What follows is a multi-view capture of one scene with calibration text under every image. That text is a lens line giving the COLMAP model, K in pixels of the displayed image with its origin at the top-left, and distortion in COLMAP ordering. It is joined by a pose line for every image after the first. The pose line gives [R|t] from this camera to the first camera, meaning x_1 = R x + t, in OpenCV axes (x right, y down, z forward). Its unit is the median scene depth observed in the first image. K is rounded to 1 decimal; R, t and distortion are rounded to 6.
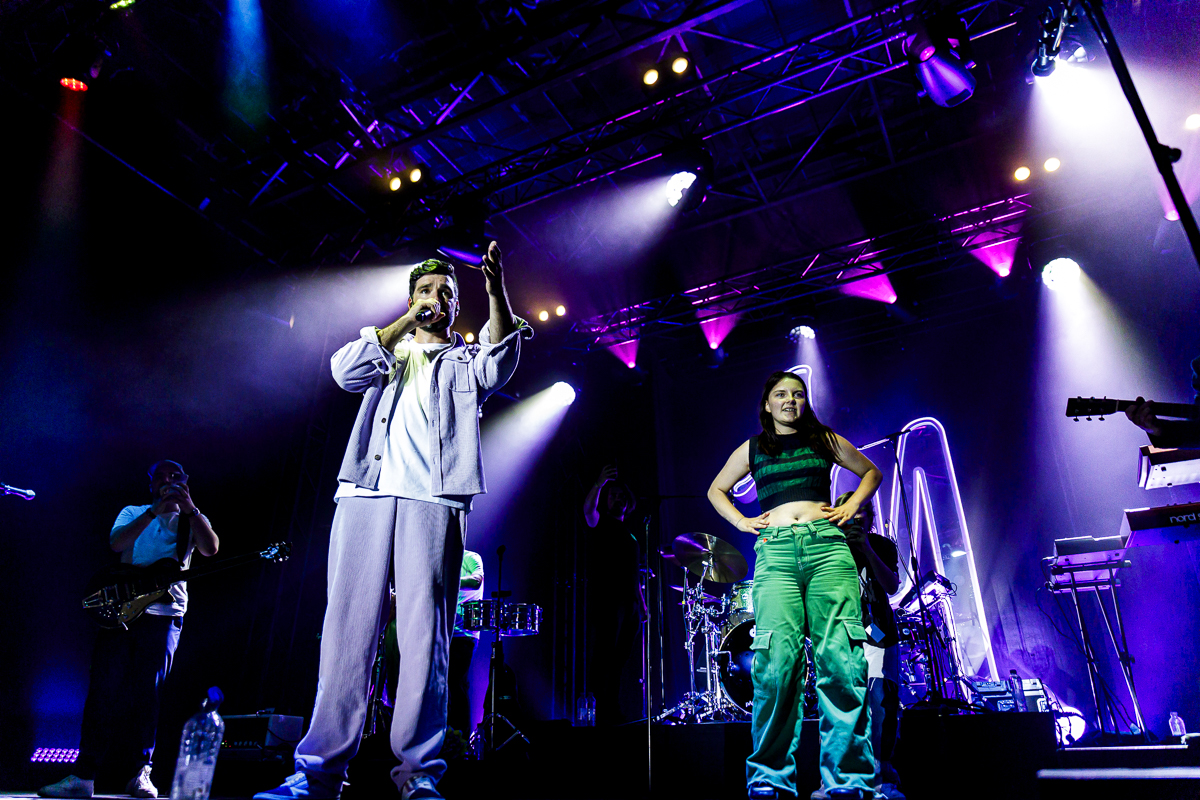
lens RADIAL K [[810.6, 0, 600.0], [0, 810.6, 400.0], [0, 0, 1]] dist [-0.011301, -0.001949]
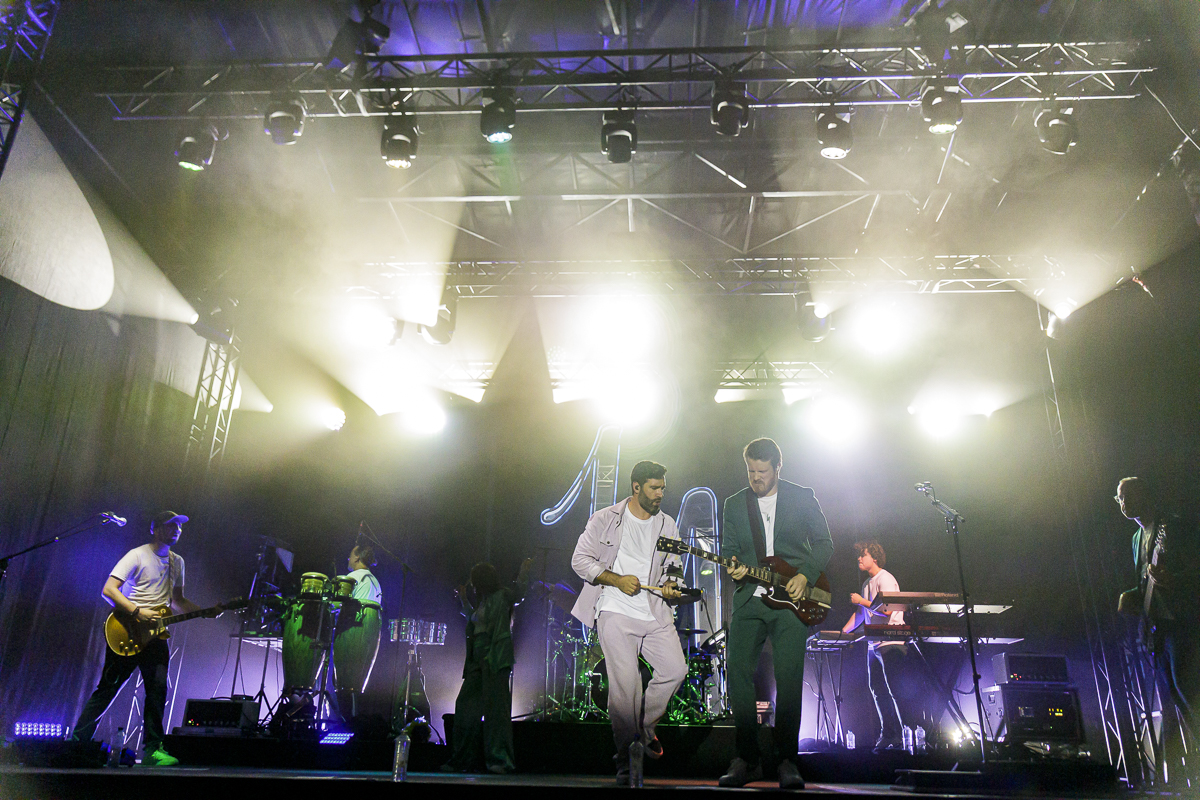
lens RADIAL K [[945.5, 0, 600.0], [0, 945.5, 400.0], [0, 0, 1]] dist [-0.003066, 0.034663]
pose [[0.907071, 0.170208, 0.385034, -0.570506], [-0.202144, 0.978380, 0.043713, -0.238593], [-0.369269, -0.117483, 0.921867, -0.489687]]
